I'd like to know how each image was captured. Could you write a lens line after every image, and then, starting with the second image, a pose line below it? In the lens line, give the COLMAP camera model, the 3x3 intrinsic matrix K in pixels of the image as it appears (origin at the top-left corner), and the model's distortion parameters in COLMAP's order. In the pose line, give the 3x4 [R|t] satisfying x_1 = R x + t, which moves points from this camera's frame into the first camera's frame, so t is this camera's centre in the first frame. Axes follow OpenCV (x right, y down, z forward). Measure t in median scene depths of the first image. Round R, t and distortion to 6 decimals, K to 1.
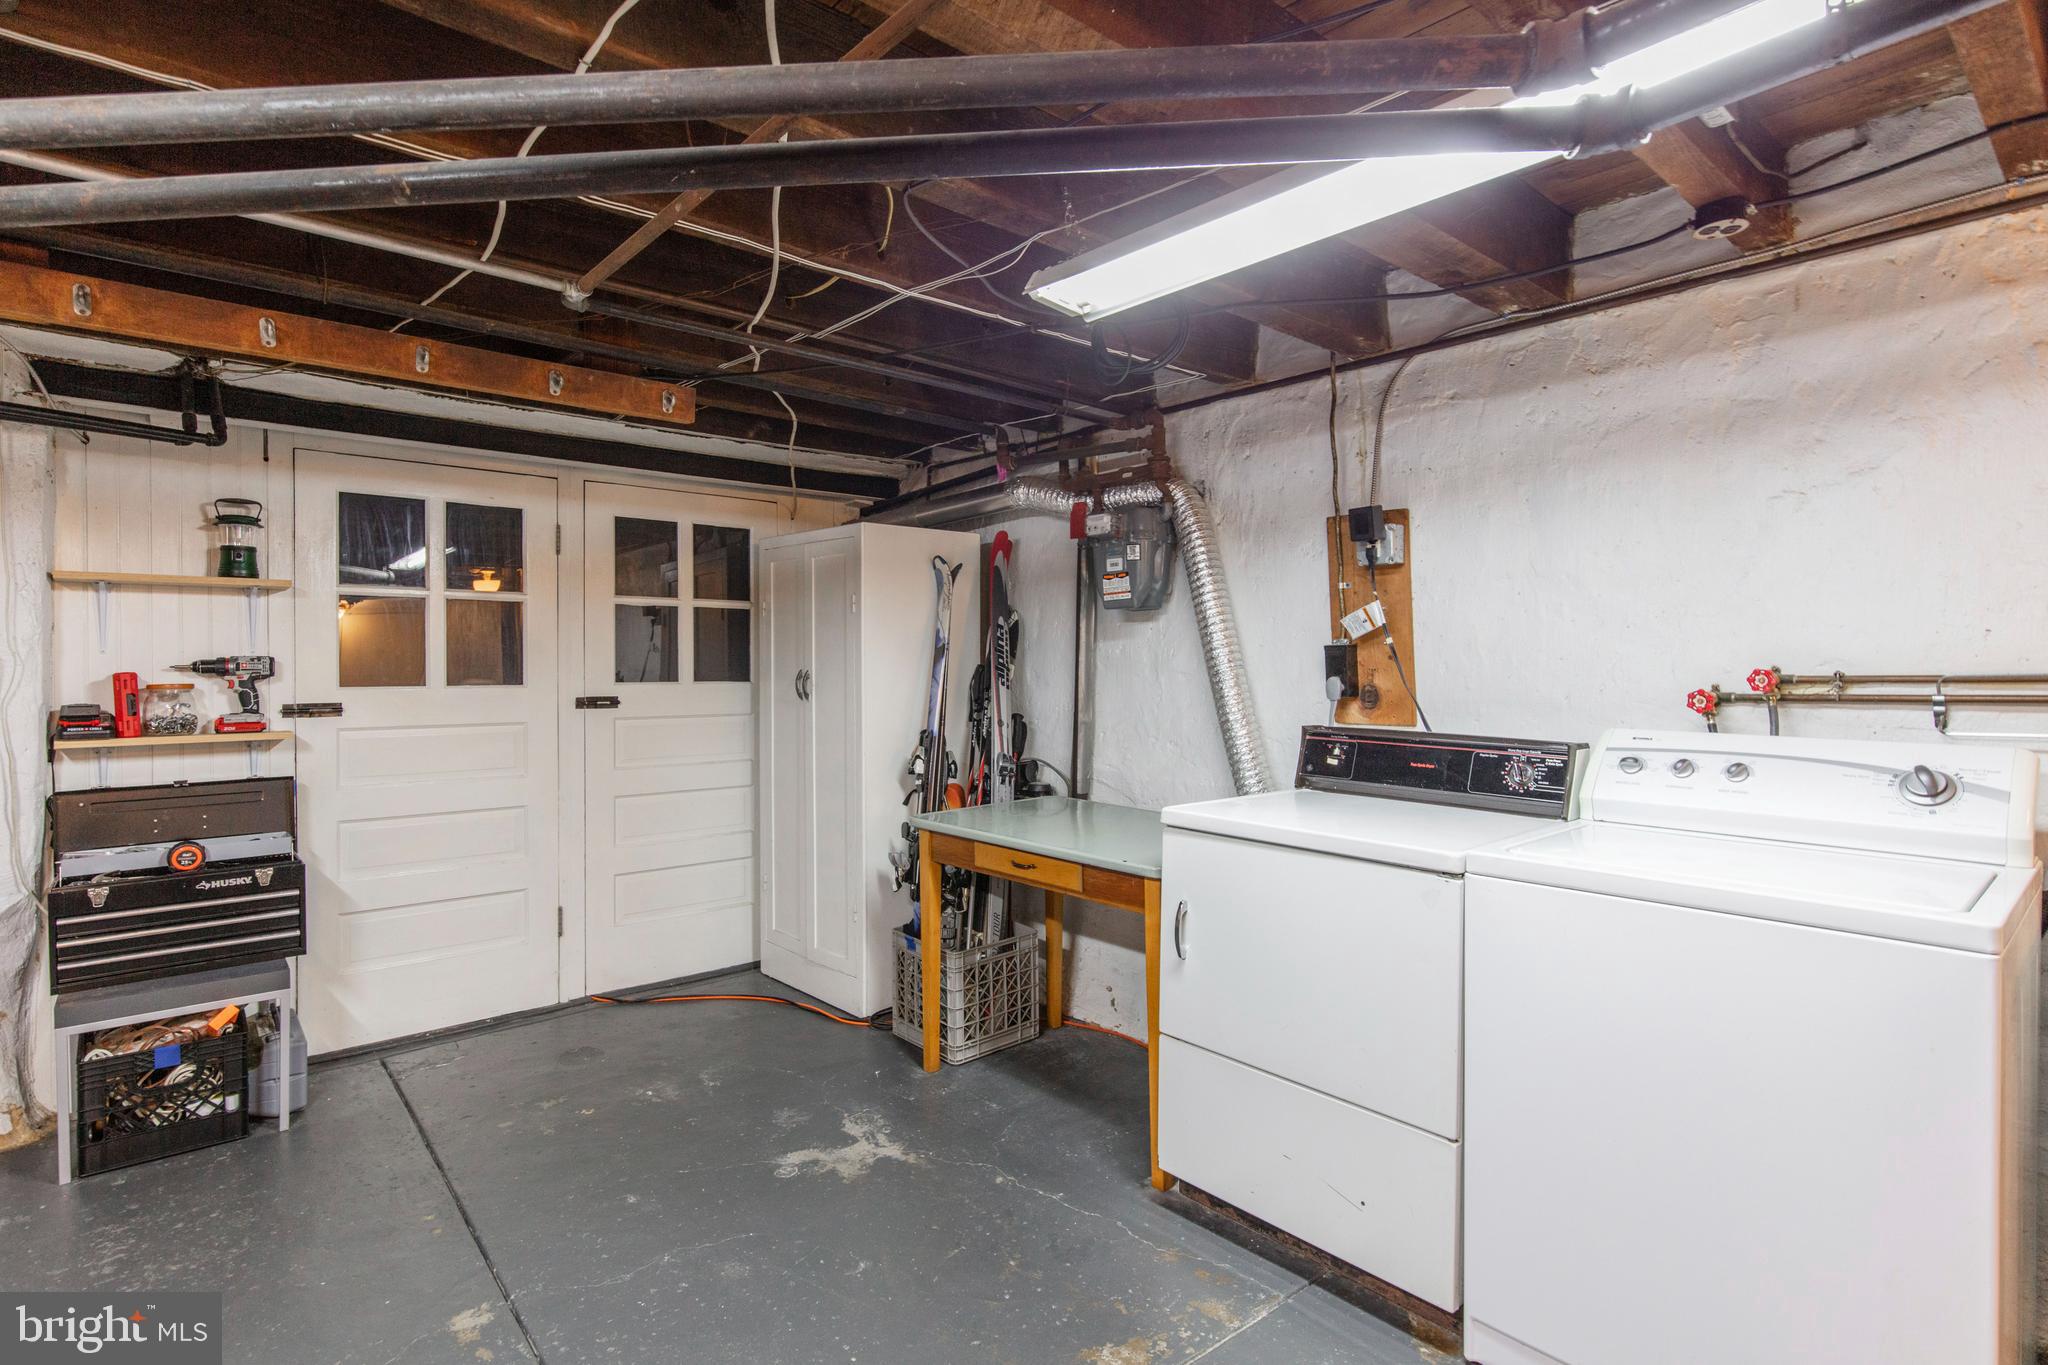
lens RADIAL K [[1013.7, 0, 1021.5], [0, 1013.7, 669.2], [0, 0, 1]] dist [0.000671, 0.000075]
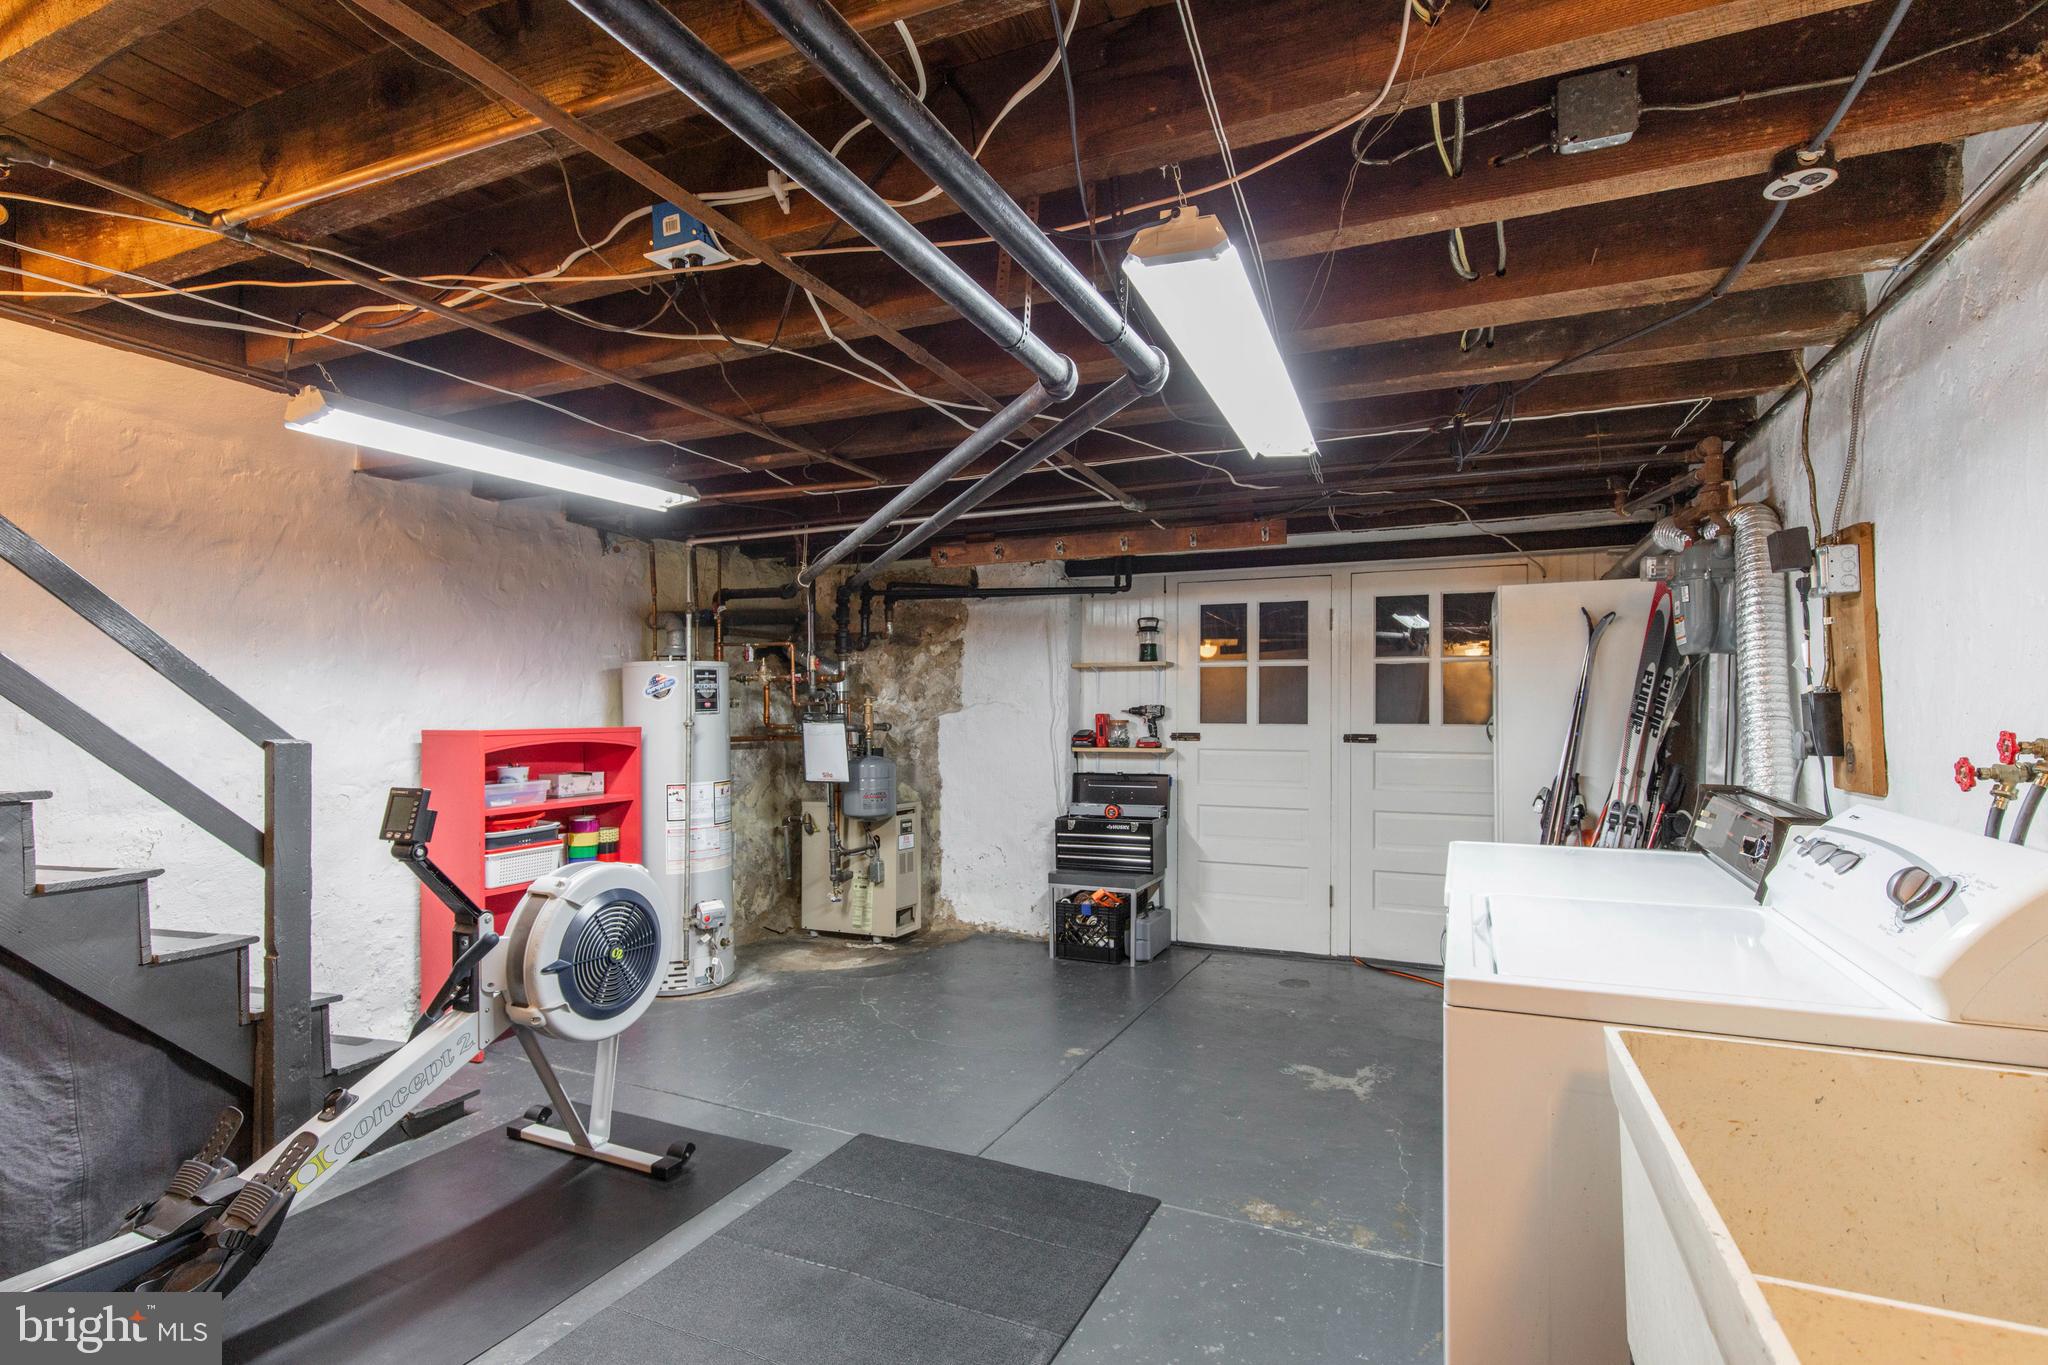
lens RADIAL K [[930.4, 0, 1016.4], [0, 930.4, 699.1], [0, 0, 1]] dist [0.000698, -0.000099]
pose [[0.444269, -0.006084, -0.895873, 0.592221], [-0.003283, 0.999959, -0.008419, -0.008497], [0.895887, 0.006682, 0.444231, 0.062553]]
